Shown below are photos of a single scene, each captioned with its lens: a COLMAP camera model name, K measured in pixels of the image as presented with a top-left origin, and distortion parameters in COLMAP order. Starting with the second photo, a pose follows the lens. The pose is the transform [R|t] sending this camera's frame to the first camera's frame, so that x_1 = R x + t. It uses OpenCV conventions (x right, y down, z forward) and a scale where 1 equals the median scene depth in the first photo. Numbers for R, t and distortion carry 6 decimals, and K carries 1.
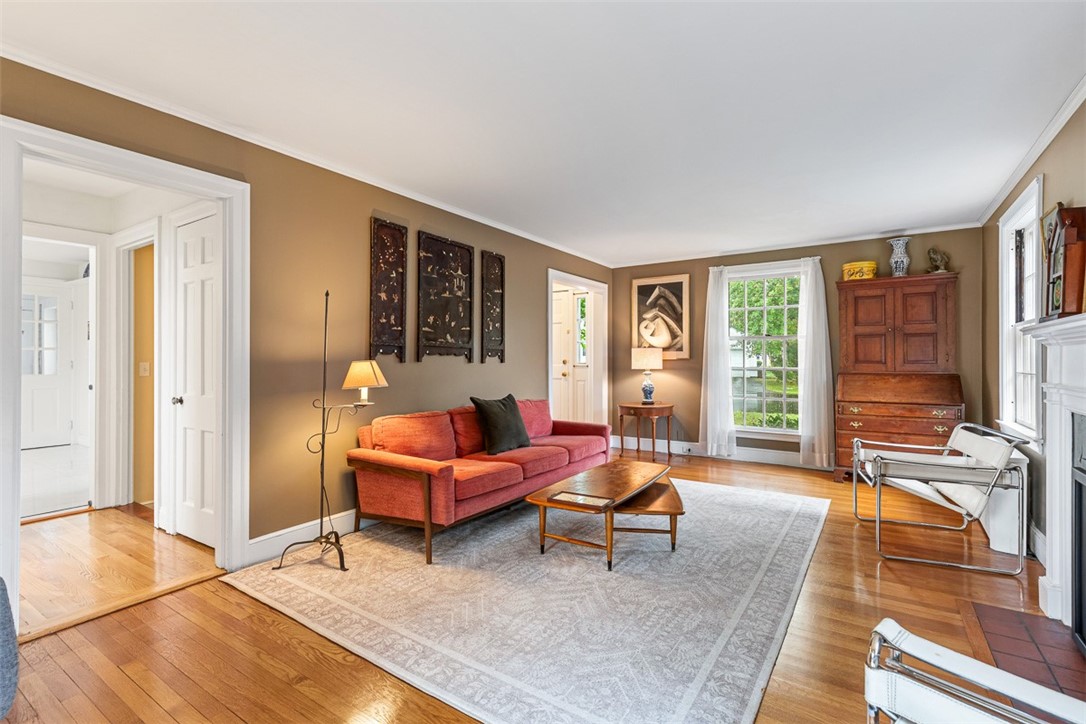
lens RADIAL K [[491.2, 0, 545.2], [0, 491.2, 356.8], [0, 0, 1]] dist [0.006853, -0.000950]
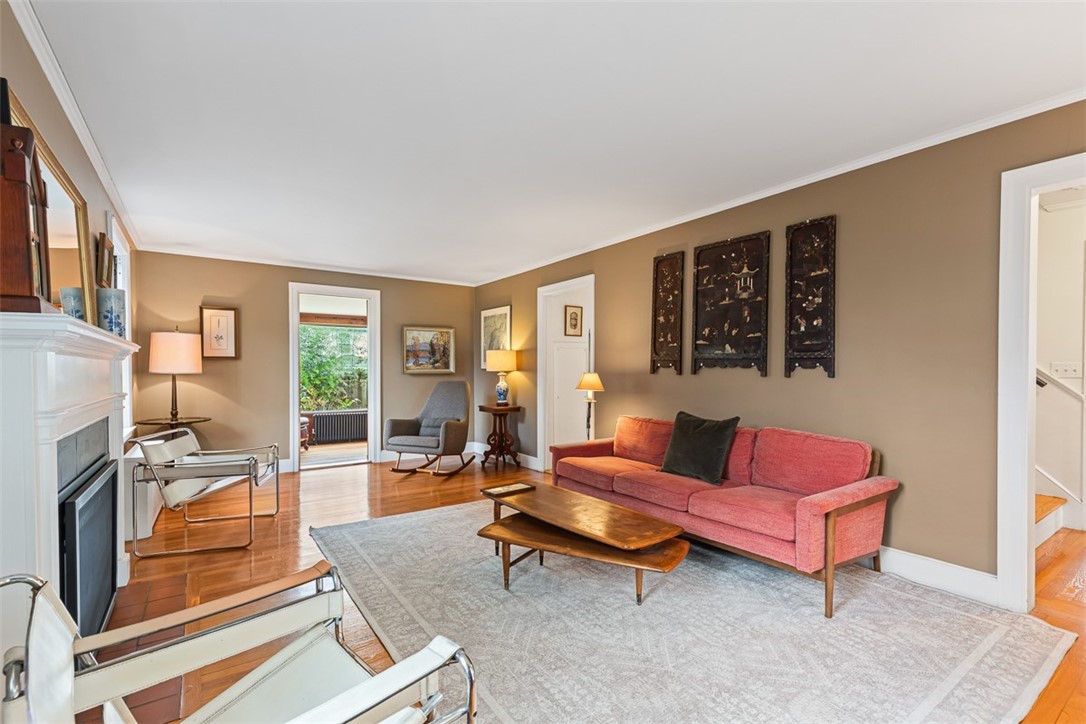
lens RADIAL K [[491.2, 0, 544.6], [0, 491.2, 373.0], [0, 0, 1]] dist [0.006853, -0.000950]
pose [[-0.359482, -0.005199, -0.933138, 0.804976], [-0.001776, 0.999986, -0.004887, 0.012396], [0.933150, -0.000099, -0.359486, 1.052000]]
